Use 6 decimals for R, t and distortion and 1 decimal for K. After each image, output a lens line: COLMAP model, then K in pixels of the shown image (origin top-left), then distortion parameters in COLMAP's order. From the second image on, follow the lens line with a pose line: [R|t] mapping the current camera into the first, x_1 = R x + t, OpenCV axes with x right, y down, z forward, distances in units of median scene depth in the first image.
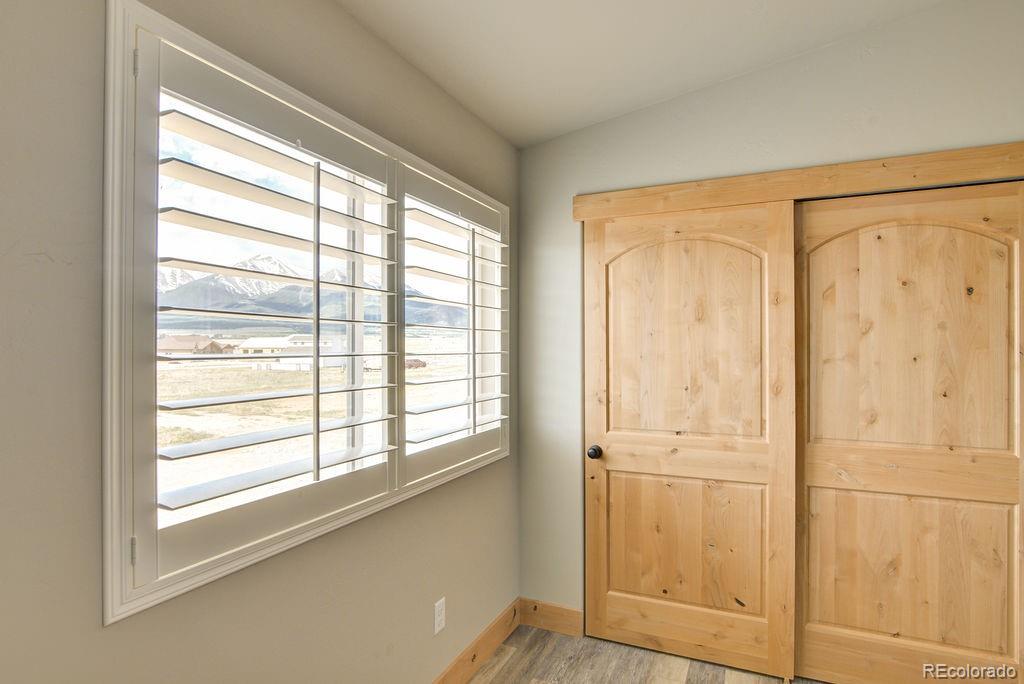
lens RADIAL K [[544.4, 0, 512.0], [0, 544.4, 342.0], [0, 0, 1]] dist [-0.015271, 0.000756]
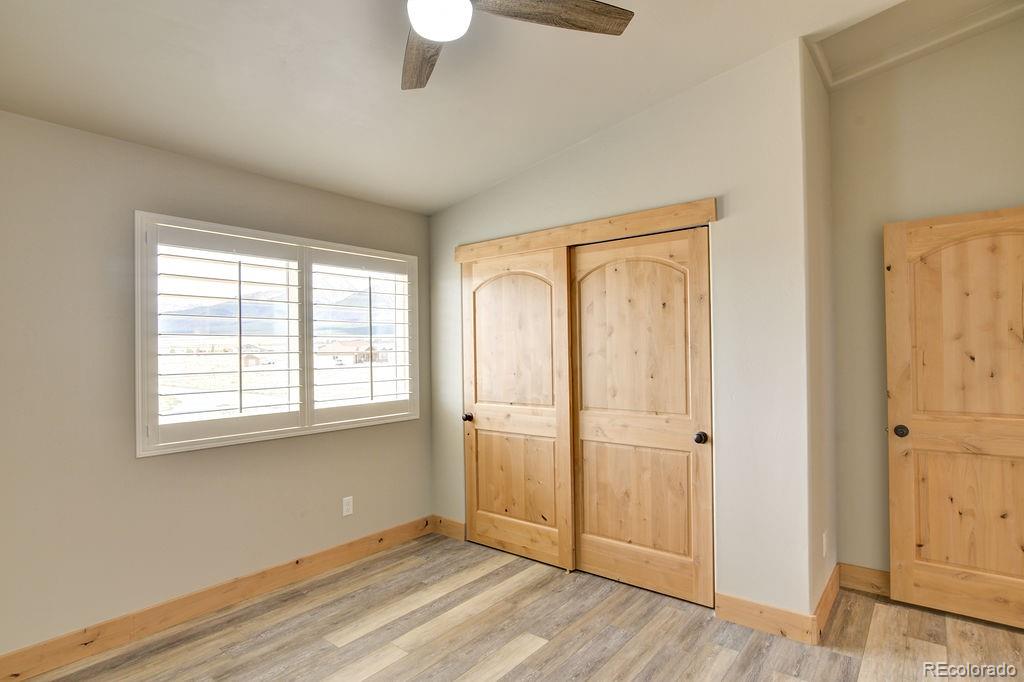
lens RADIAL K [[534.3, 0, 512.0], [0, 534.3, 341.0], [0, 0, 1]] dist [-0.007718, -0.000484]
pose [[0.967277, -0.016182, -0.253206, 0.728221], [0.015186, 0.999867, -0.005890, 0.003697], [0.253268, 0.001853, 0.967394, -0.447779]]
